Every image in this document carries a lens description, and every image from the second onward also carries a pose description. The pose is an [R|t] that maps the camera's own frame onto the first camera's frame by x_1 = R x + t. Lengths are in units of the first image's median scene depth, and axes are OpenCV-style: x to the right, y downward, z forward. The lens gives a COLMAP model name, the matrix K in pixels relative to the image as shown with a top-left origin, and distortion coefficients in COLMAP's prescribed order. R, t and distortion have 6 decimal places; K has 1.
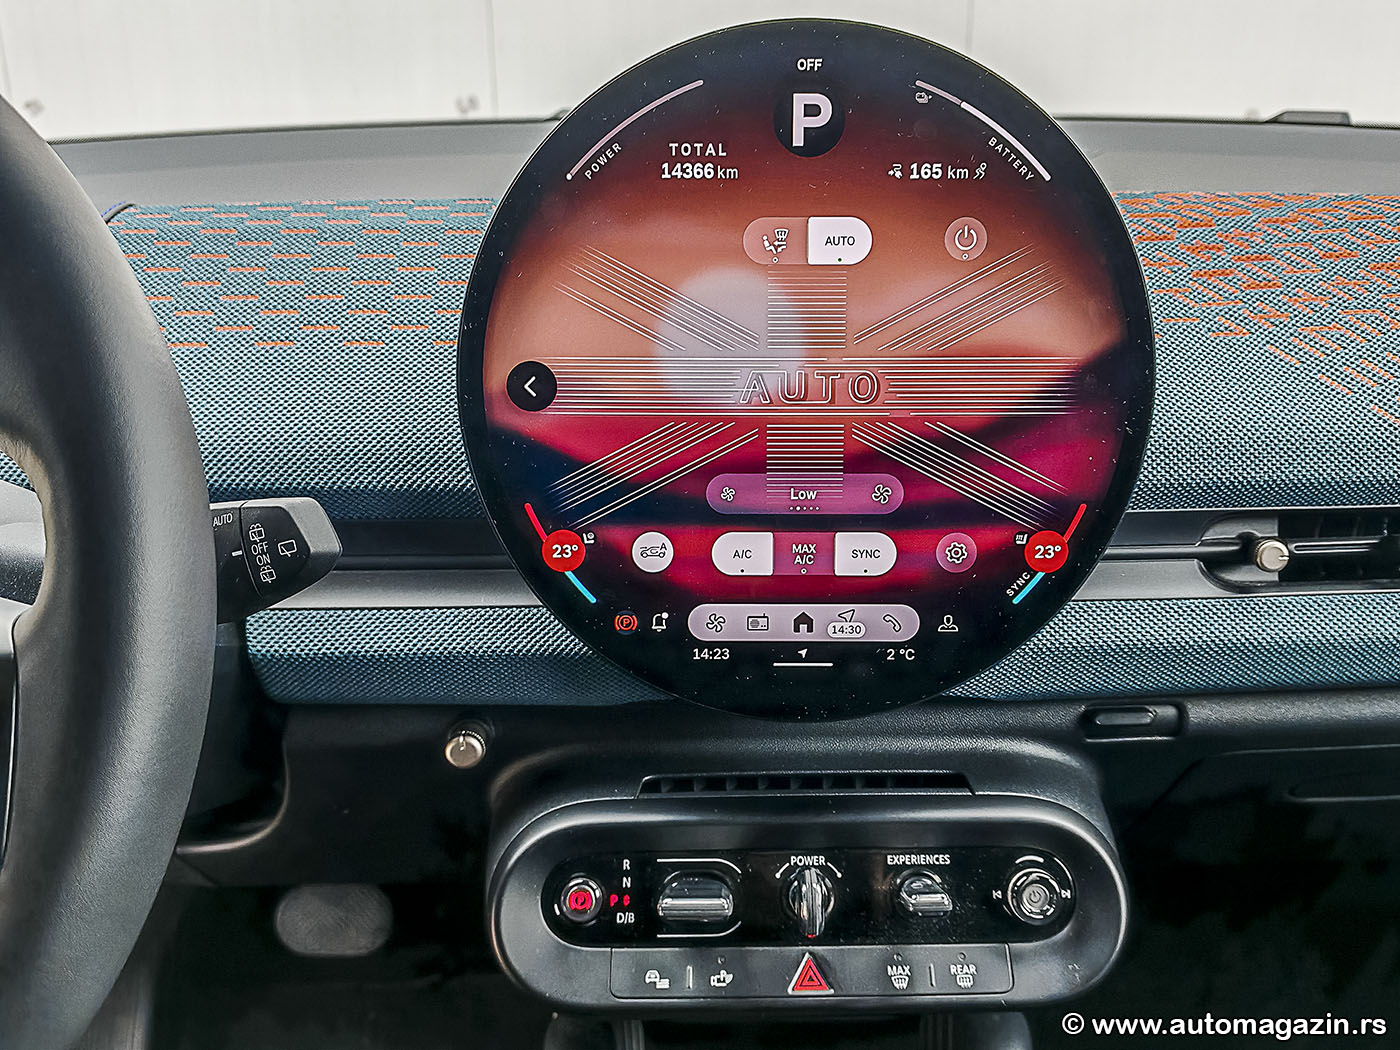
lens RADIAL K [[1204.3, 0, 737.0], [0, 1204.3, 525.7], [0, 0, 1]] dist [0.108418, -0.253960]
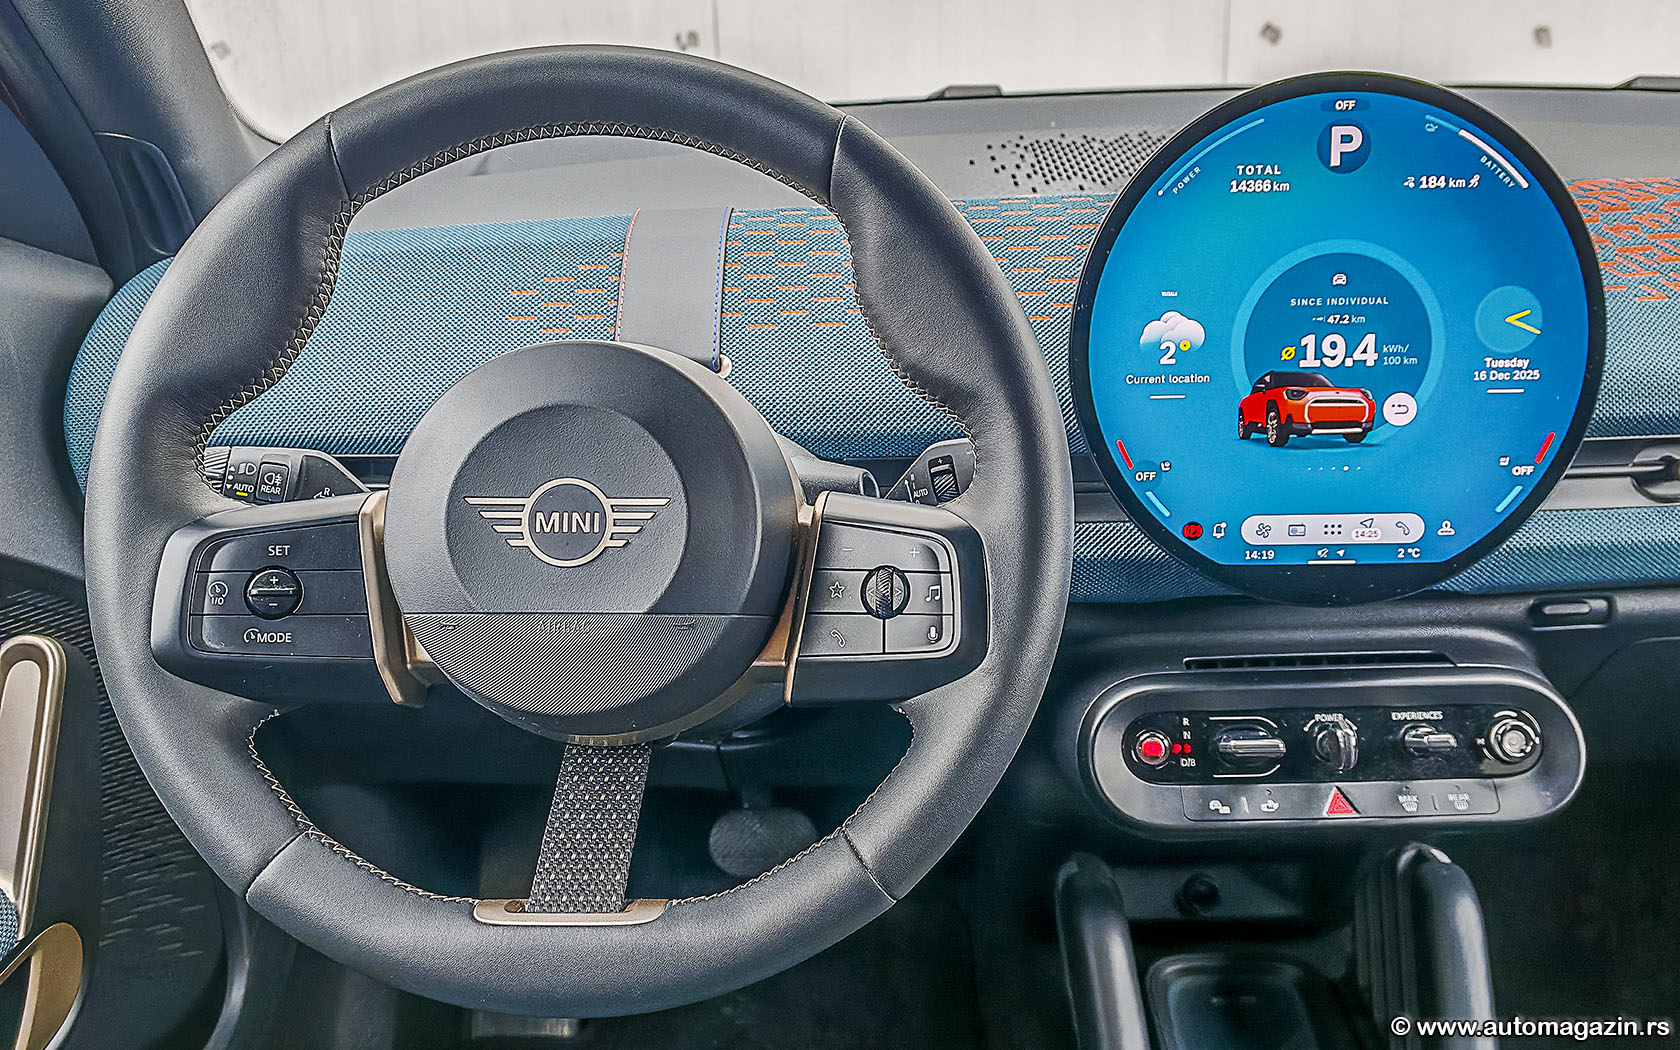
lens RADIAL K [[1421.5, 0, 880.1], [0, 1421.5, 492.0], [0, 0, 1]] dist [0.116885, -0.245477]
pose [[0.999766, -0.016237, -0.014290, -0.394282], [0.016152, 0.999851, -0.006031, 0.041023], [0.014386, 0.005799, 0.999880, -0.526440]]
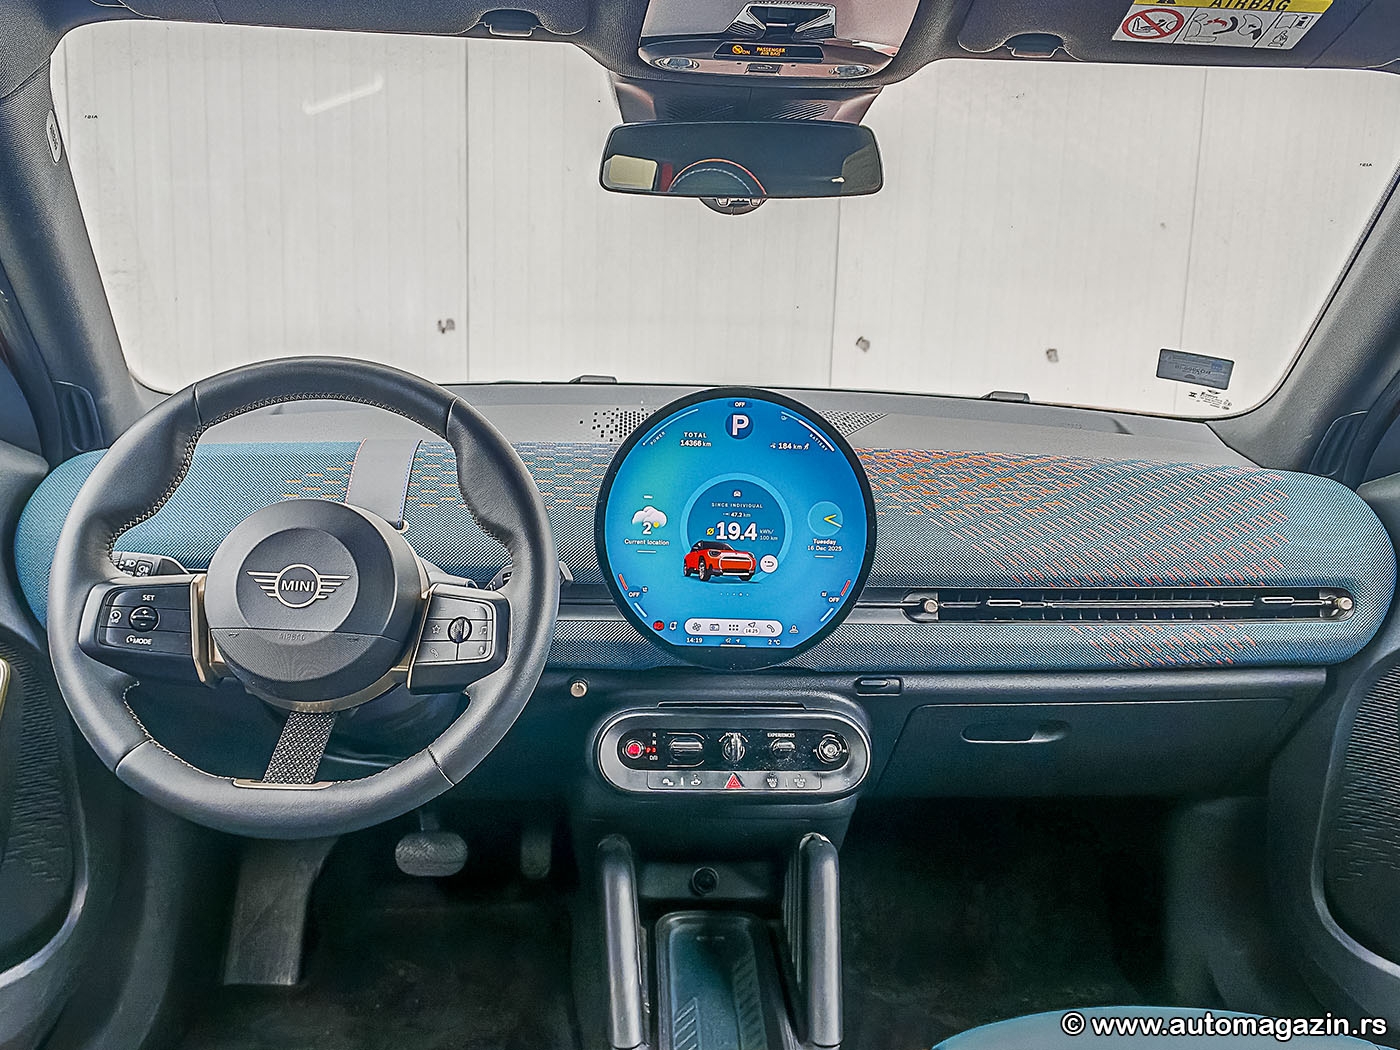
lens RADIAL K [[1178.1, 0, 700.0], [0, 1178.1, 525.0], [0, 0, 1]] dist [0.112079, -0.225936]
pose [[0.998063, 0.026427, 0.056316, -0.142947], [-0.018116, 0.989516, -0.143282, 0.208215], [-0.059512, 0.141985, 0.988078, -1.282163]]
